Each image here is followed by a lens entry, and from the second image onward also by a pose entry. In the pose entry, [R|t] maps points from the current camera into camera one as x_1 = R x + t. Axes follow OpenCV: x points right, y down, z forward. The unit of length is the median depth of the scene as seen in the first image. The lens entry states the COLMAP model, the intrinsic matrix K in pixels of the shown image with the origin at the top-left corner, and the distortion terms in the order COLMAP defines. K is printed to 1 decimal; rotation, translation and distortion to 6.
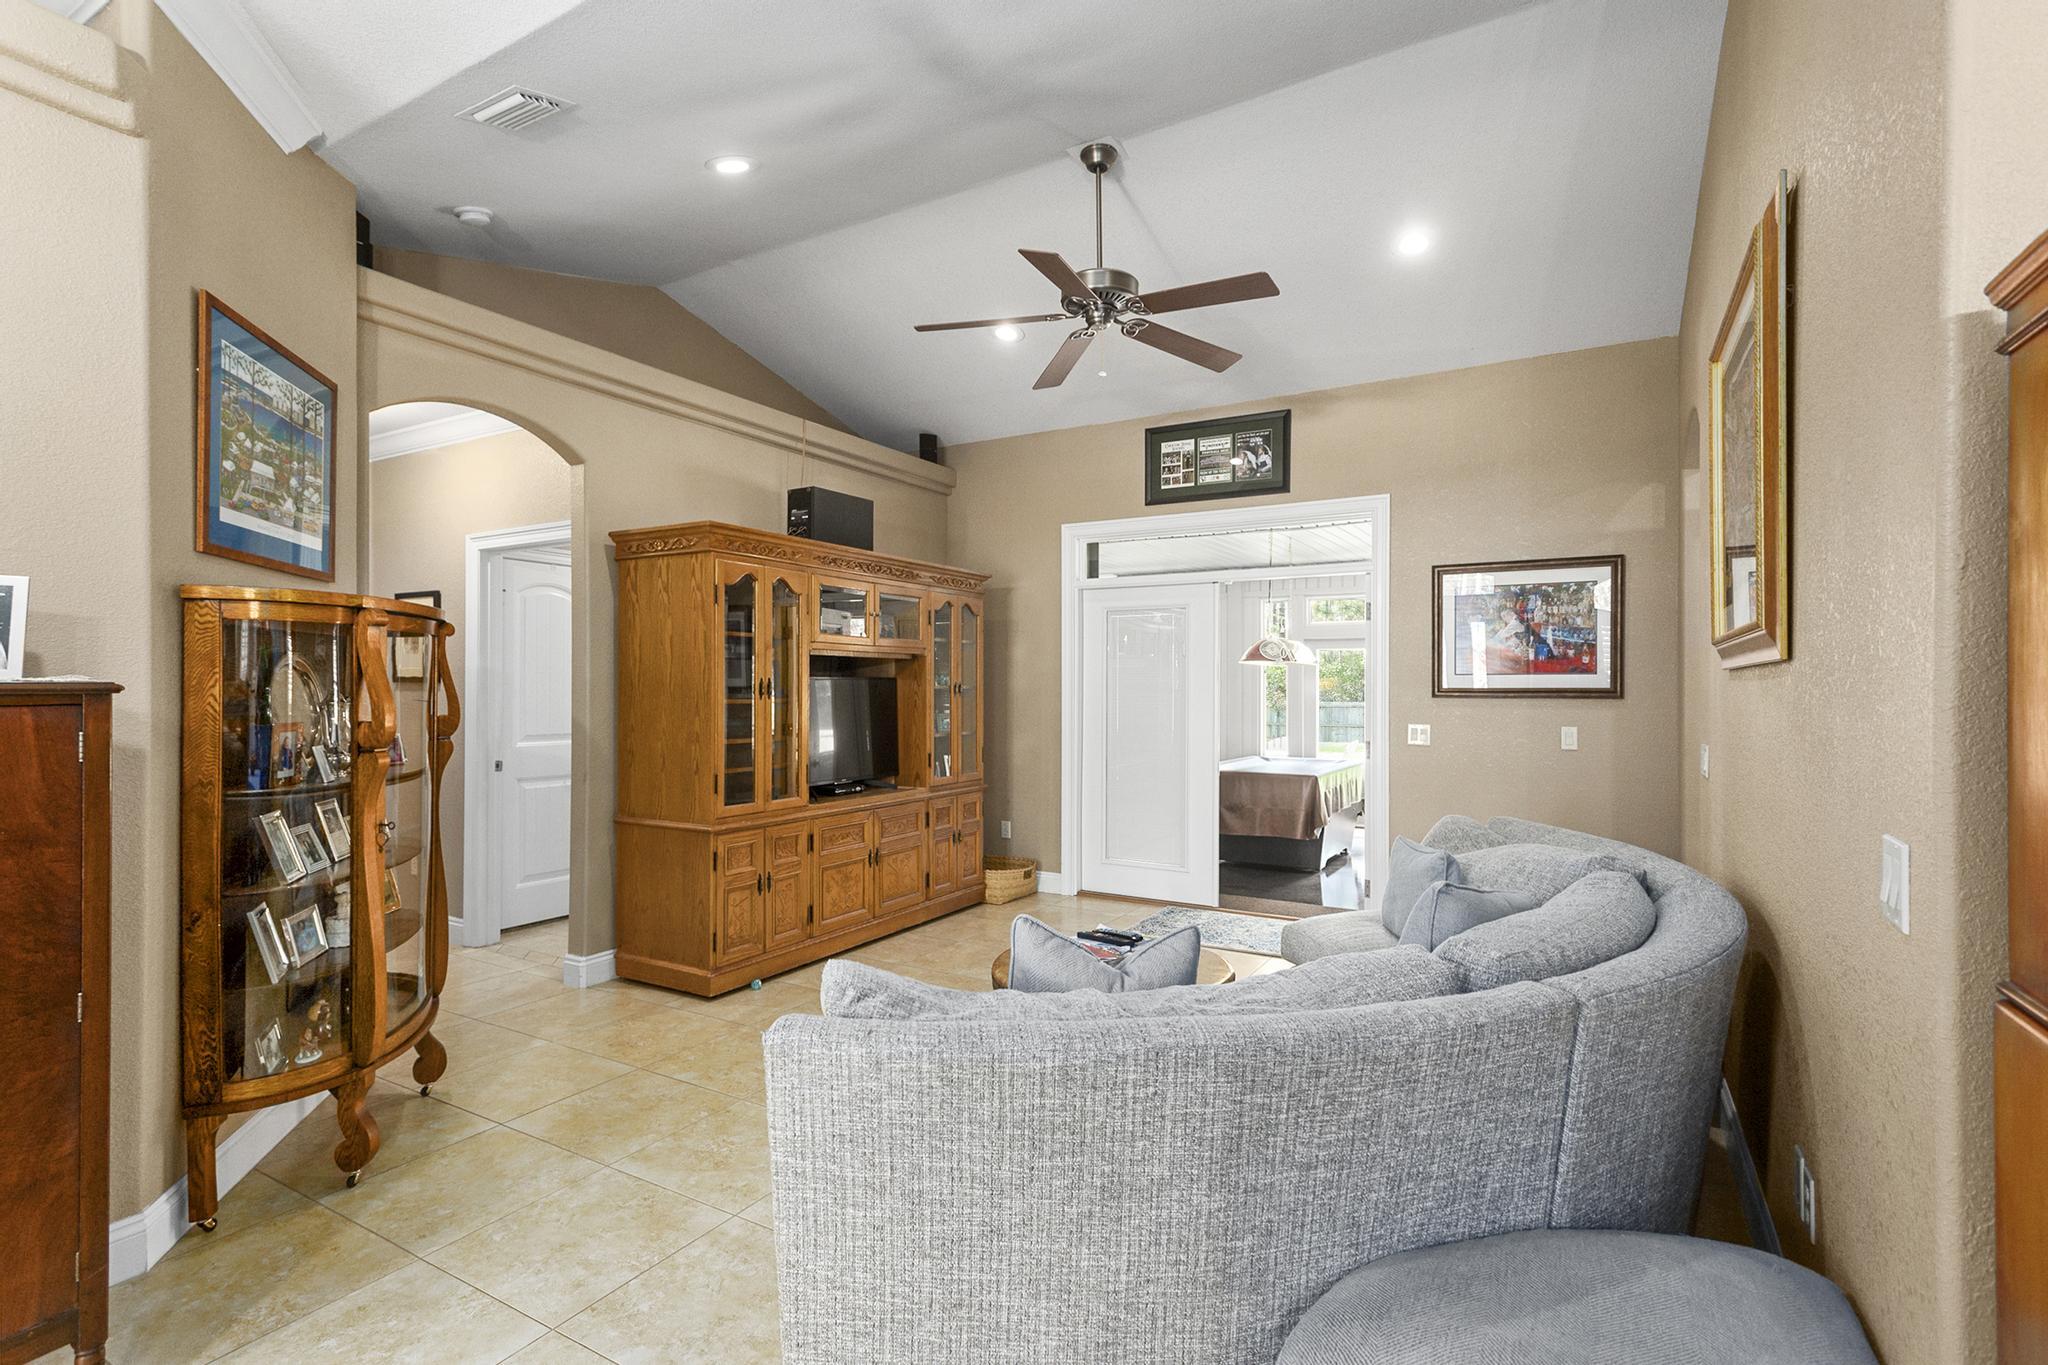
lens RADIAL K [[977.3, 0, 1004.7], [0, 977.3, 684.4], [0, 0, 1]] dist [0.018197, -0.000153]
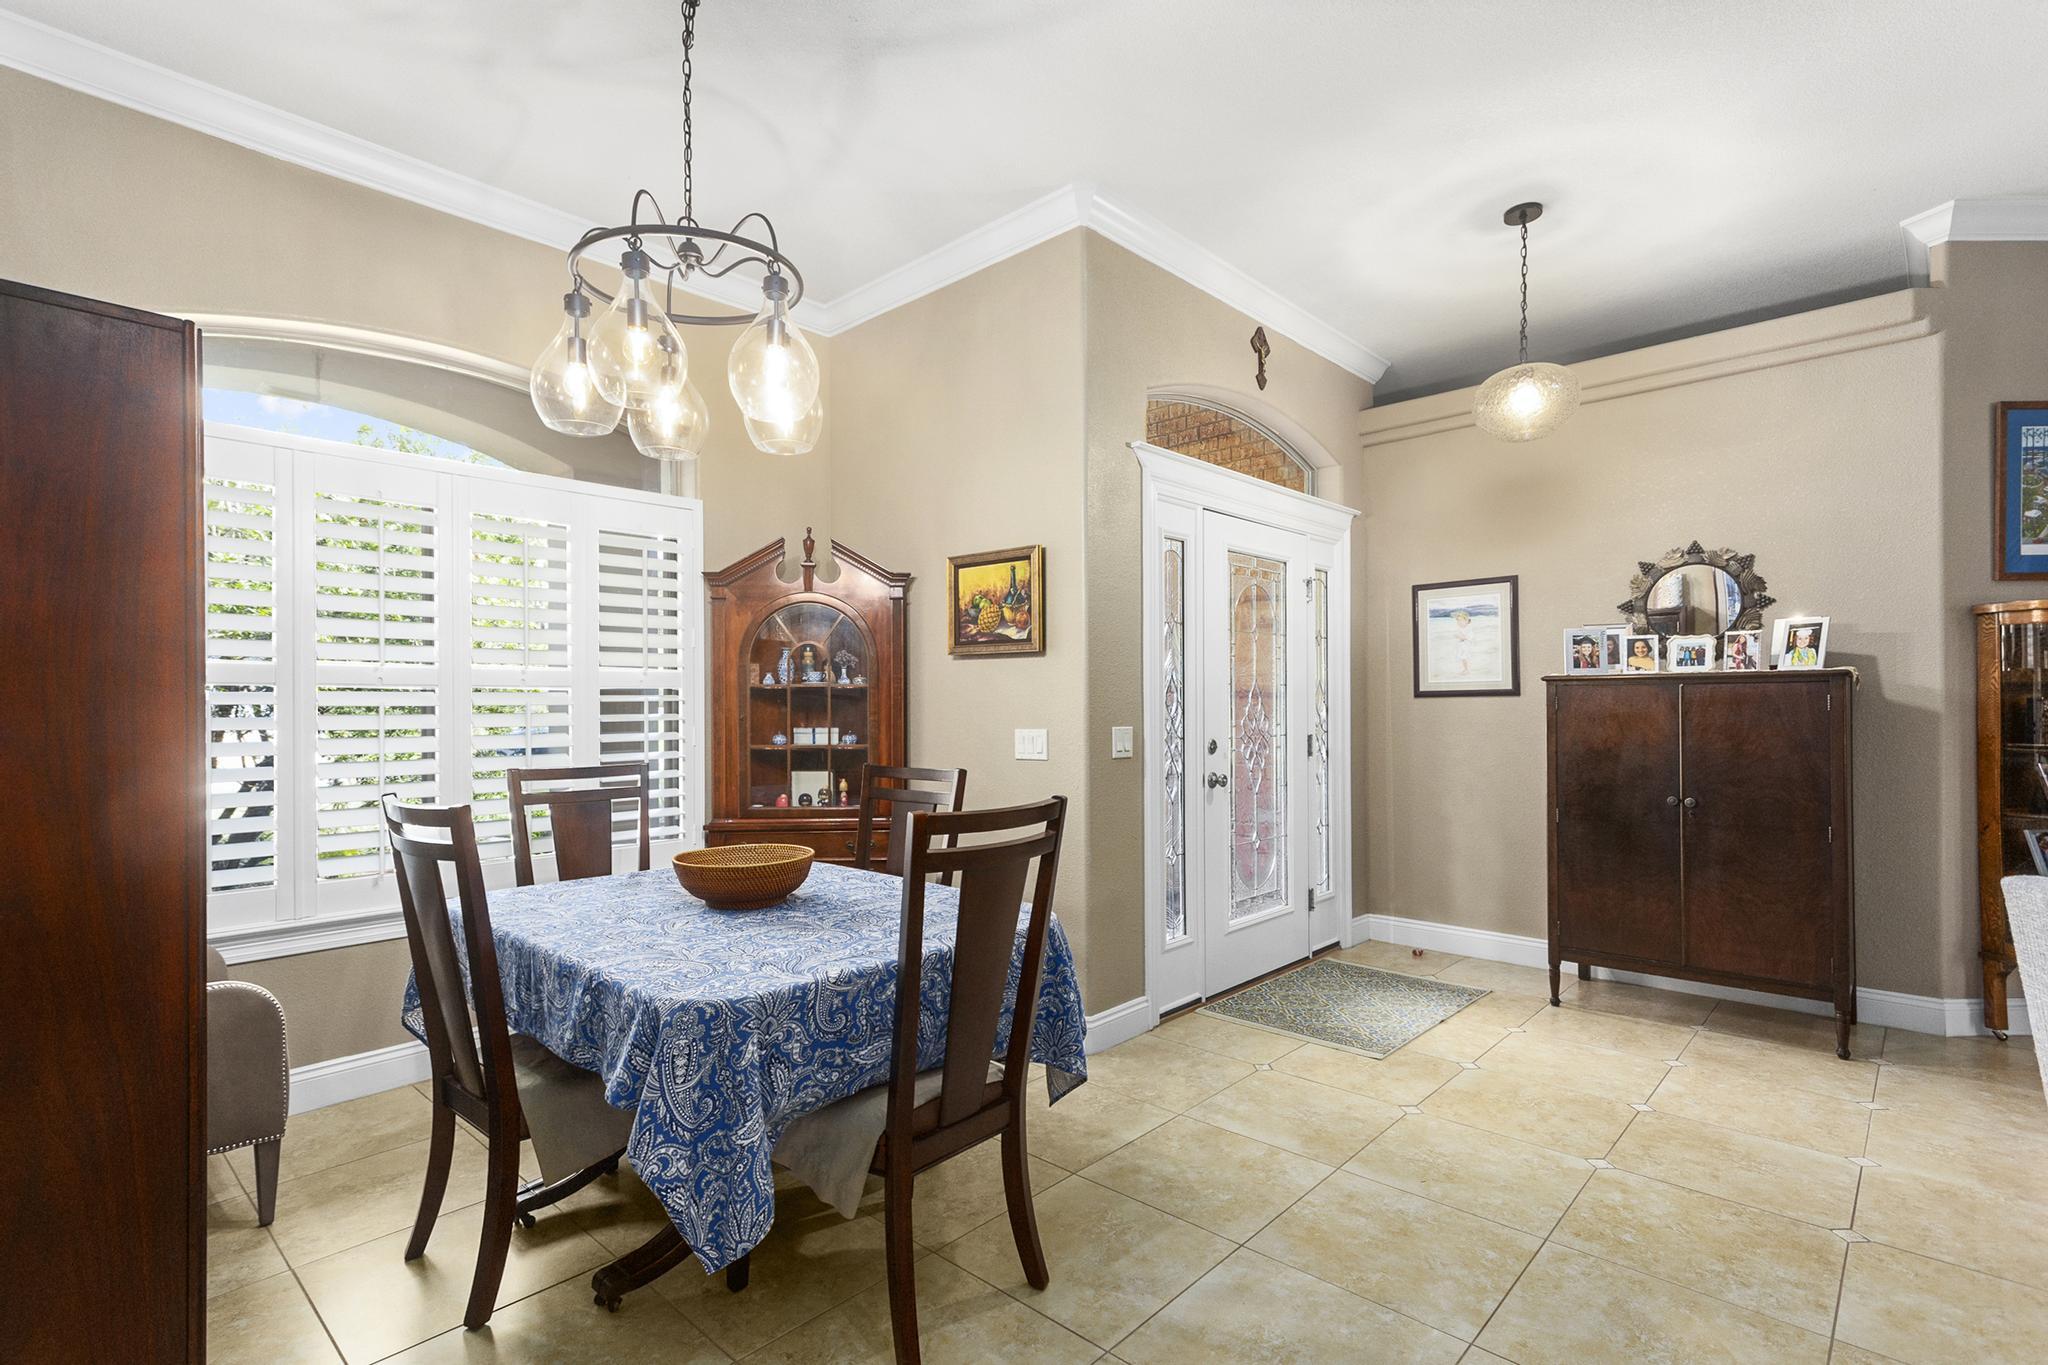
lens RADIAL K [[977.3, 0, 1027.2], [0, 977.3, 706.5], [0, 0, 1]] dist [0.018197, -0.000153]
pose [[-0.206235, 0.003954, -0.978494, 0.908596], [0.009172, 0.999956, 0.002108, 0.036136], [0.978459, -0.008540, -0.206262, -0.103644]]
